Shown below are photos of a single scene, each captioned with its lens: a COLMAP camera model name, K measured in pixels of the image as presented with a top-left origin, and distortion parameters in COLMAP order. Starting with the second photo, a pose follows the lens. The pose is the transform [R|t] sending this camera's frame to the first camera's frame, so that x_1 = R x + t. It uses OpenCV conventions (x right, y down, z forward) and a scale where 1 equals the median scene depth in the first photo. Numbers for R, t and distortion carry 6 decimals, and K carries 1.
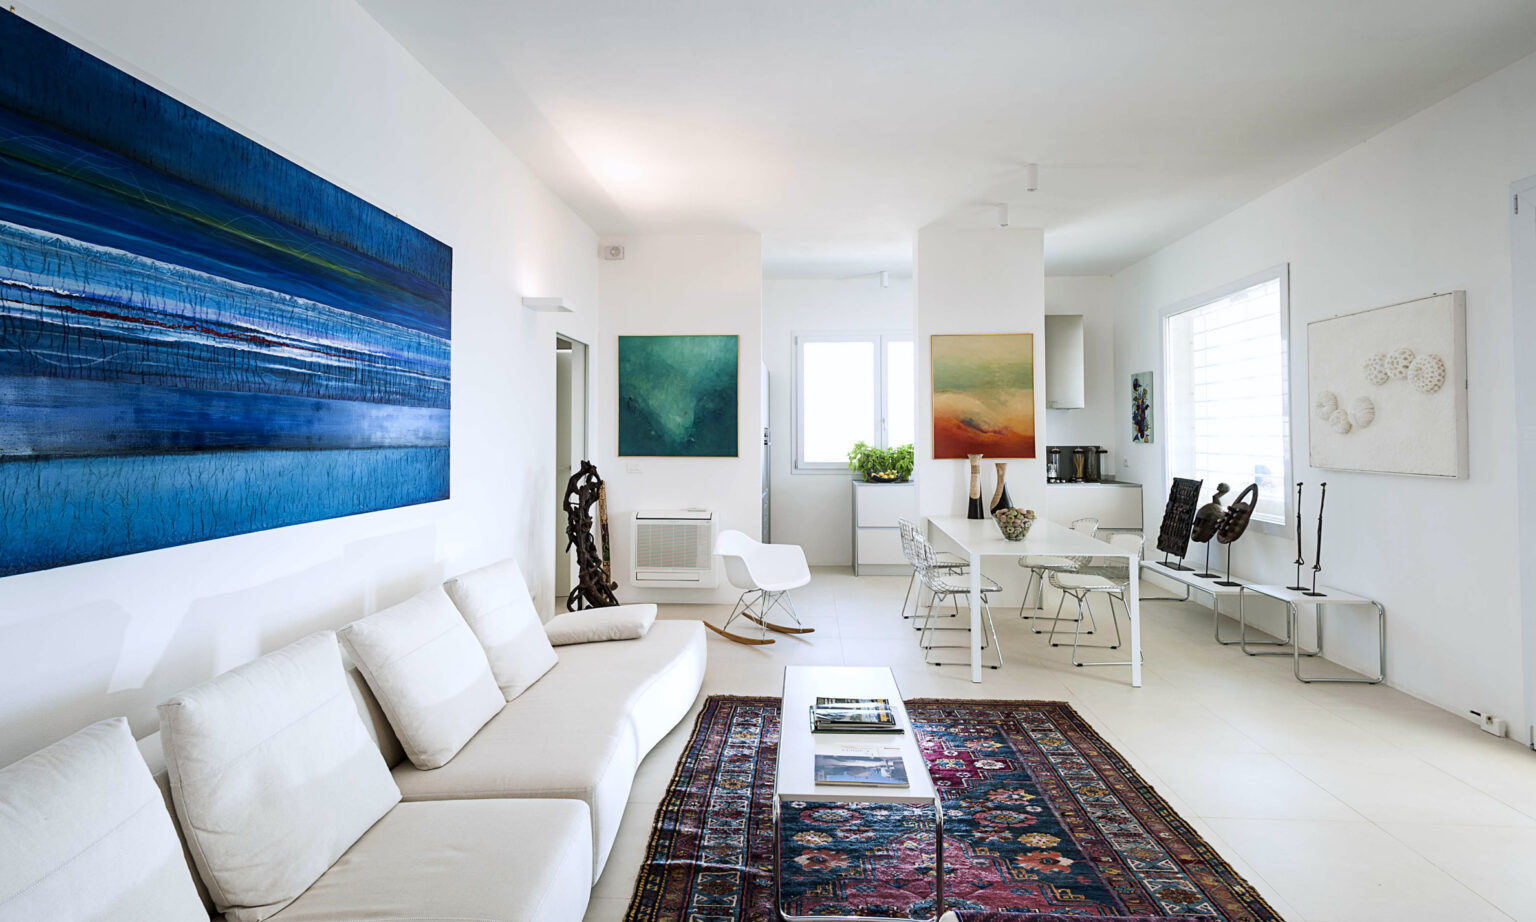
lens RADIAL K [[729.1, 0, 768.0], [0, 729.1, 461.0], [0, 0, 1]] dist [-0.000098, -0.000019]
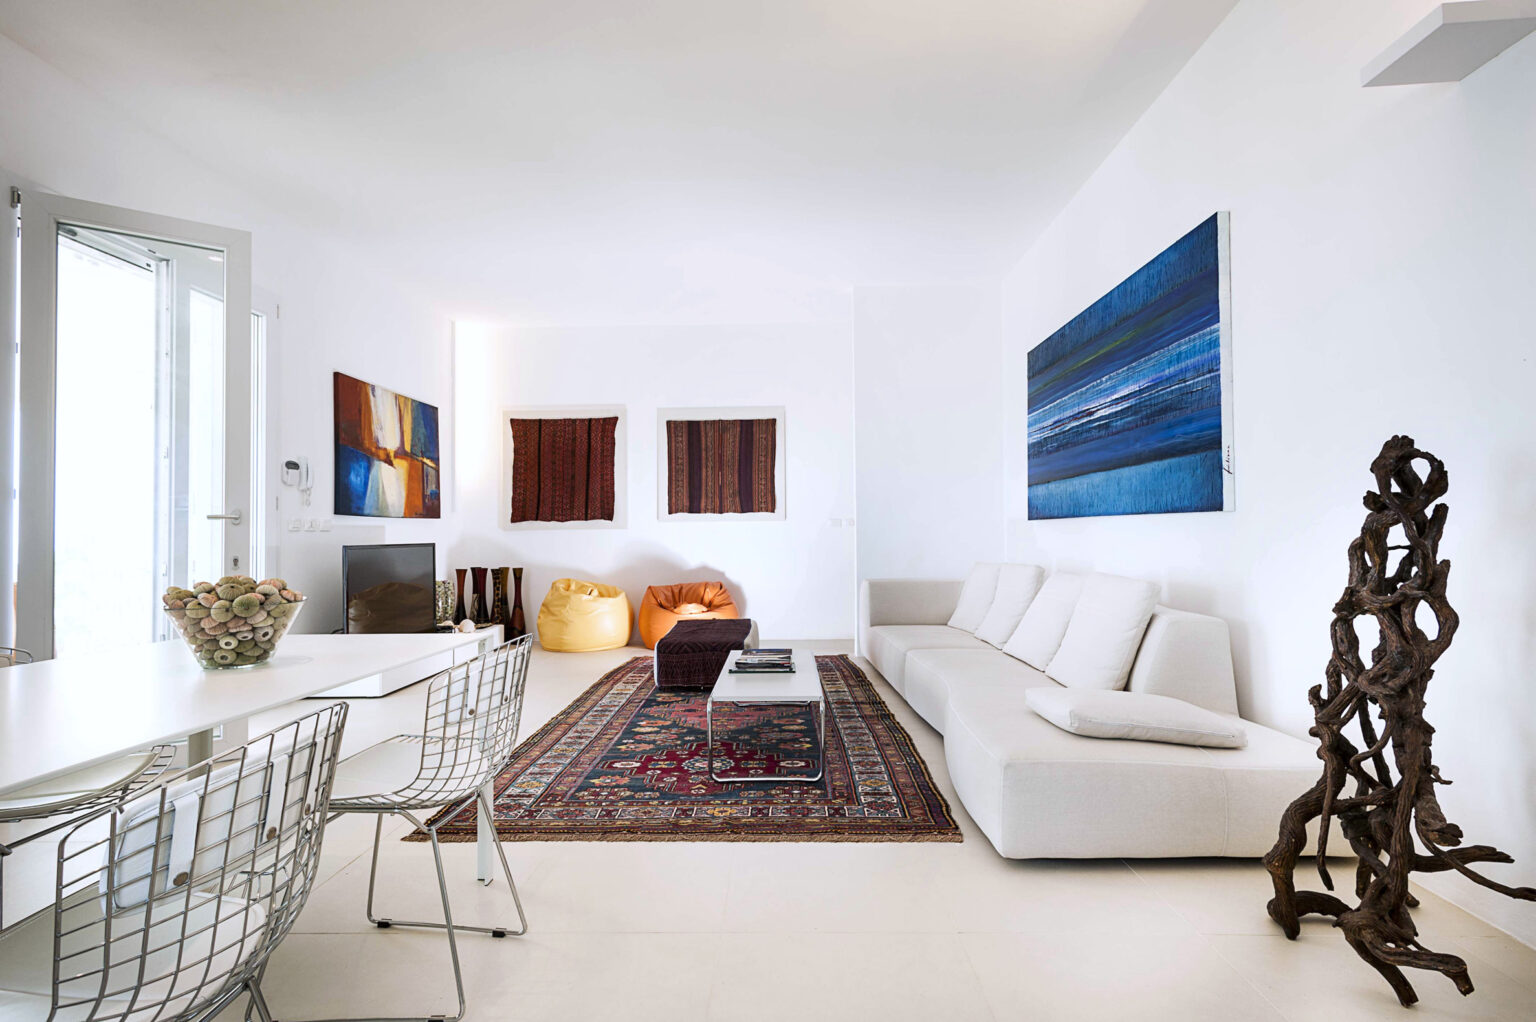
lens RADIAL K [[779.6, 0, 768.0], [0, 779.6, 511.0], [0, 0, 1]] dist [-0.000061, -0.000011]
pose [[-0.999512, 0.010232, -0.029527, 0.128800], [0.010190, 0.999947, 0.001553, 0.051112], [0.029541, 0.001252, -0.999563, 2.114440]]
